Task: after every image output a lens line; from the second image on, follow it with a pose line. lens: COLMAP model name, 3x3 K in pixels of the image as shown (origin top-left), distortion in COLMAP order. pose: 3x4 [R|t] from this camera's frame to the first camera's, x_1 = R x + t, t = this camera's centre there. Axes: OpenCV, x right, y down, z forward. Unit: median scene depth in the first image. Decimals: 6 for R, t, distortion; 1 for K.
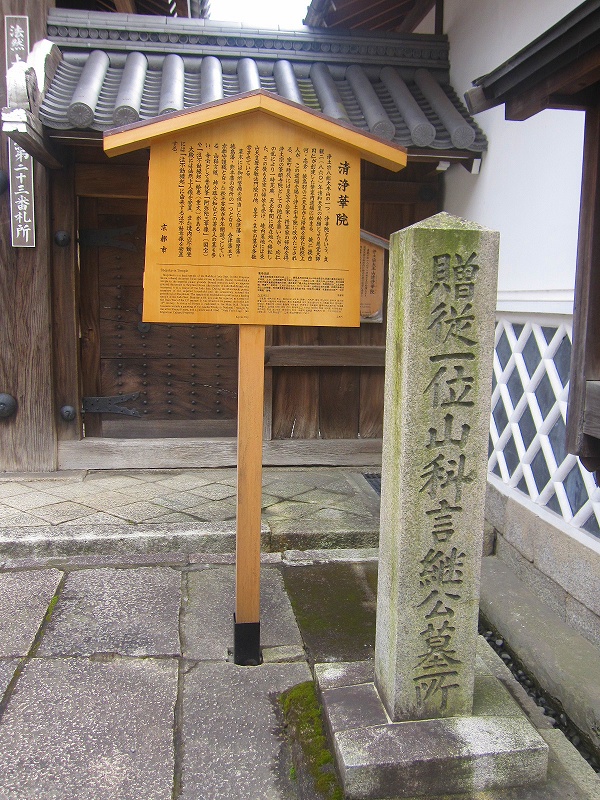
lens RADIAL K [[741.5, 0, 300.0], [0, 741.5, 400.0], [0, 0, 1]] dist [-0.049923, 0.000282]
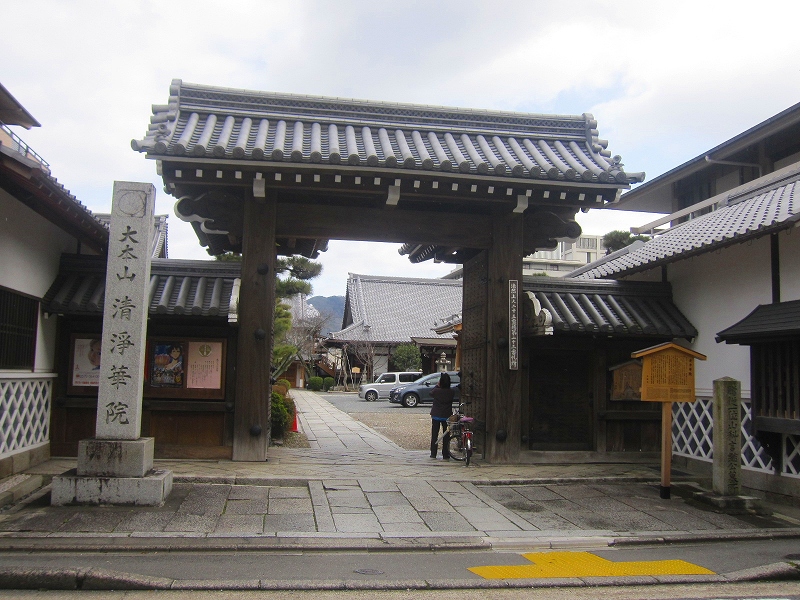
lens RADIAL K [[741.5, 0, 400.0], [0, 741.5, 300.0], [0, 0, 1]] dist [-0.049923, 0.000282]
pose [[0.999619, 0.008366, 0.026299, -0.915495], [-0.002018, 0.972556, -0.232660, 0.161127], [-0.027523, 0.232518, 0.972202, -1.626132]]
